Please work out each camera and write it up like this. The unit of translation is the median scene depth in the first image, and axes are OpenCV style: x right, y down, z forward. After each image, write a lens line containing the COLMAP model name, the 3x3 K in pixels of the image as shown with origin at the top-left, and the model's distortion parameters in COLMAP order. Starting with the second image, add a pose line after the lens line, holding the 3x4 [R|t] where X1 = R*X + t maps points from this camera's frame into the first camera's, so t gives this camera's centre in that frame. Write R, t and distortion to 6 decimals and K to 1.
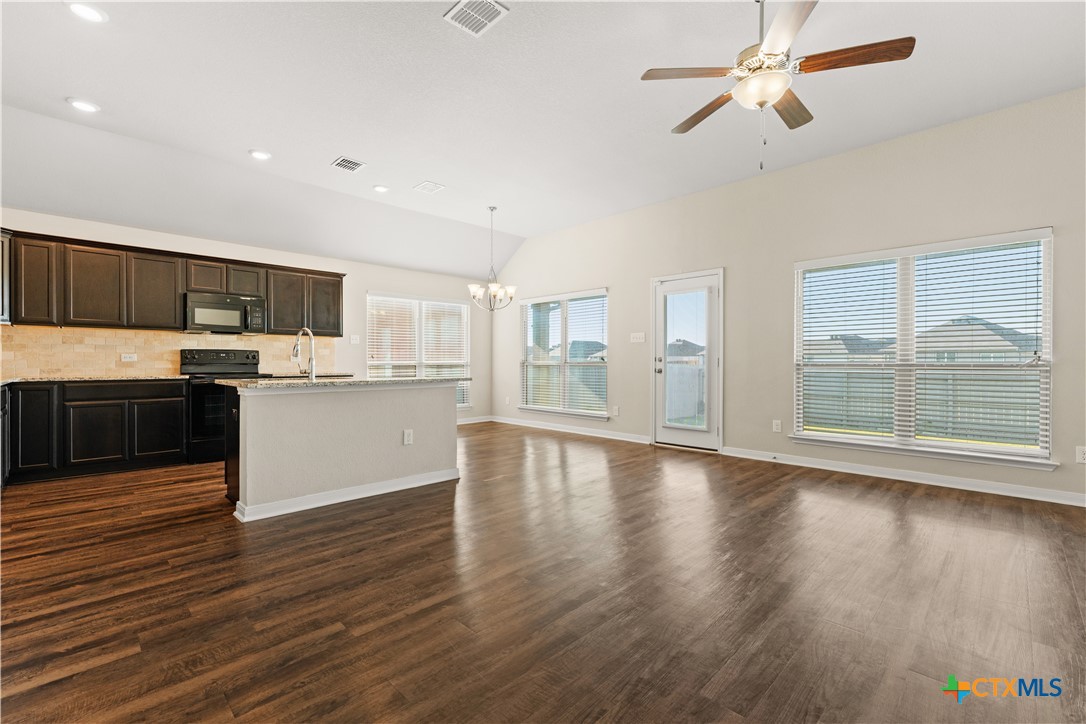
lens RADIAL K [[476.4, 0, 534.1], [0, 476.4, 360.9], [0, 0, 1]] dist [0.002725, -0.000266]
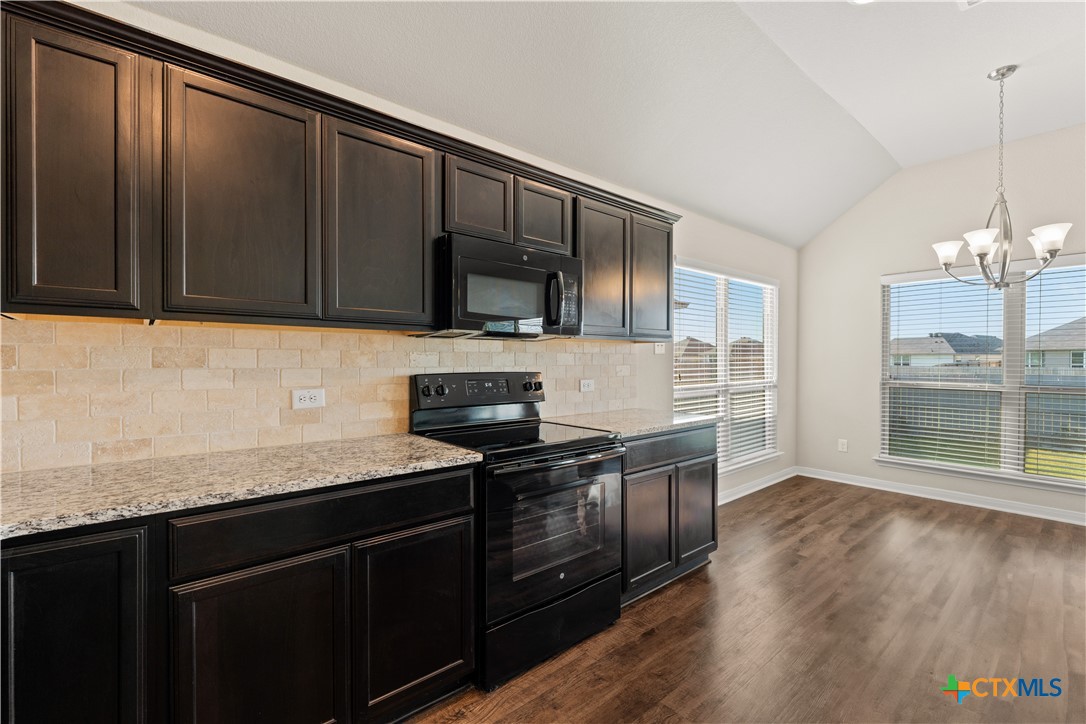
lens RADIAL K [[476.4, 0, 550.6], [0, 476.4, 363.7], [0, 0, 1]] dist [0.002725, -0.000266]
pose [[0.998208, -0.000512, -0.059832, -0.640489], [0.000941, 0.999974, 0.007138, -0.039548], [0.059826, -0.007181, 0.998183, 0.632523]]
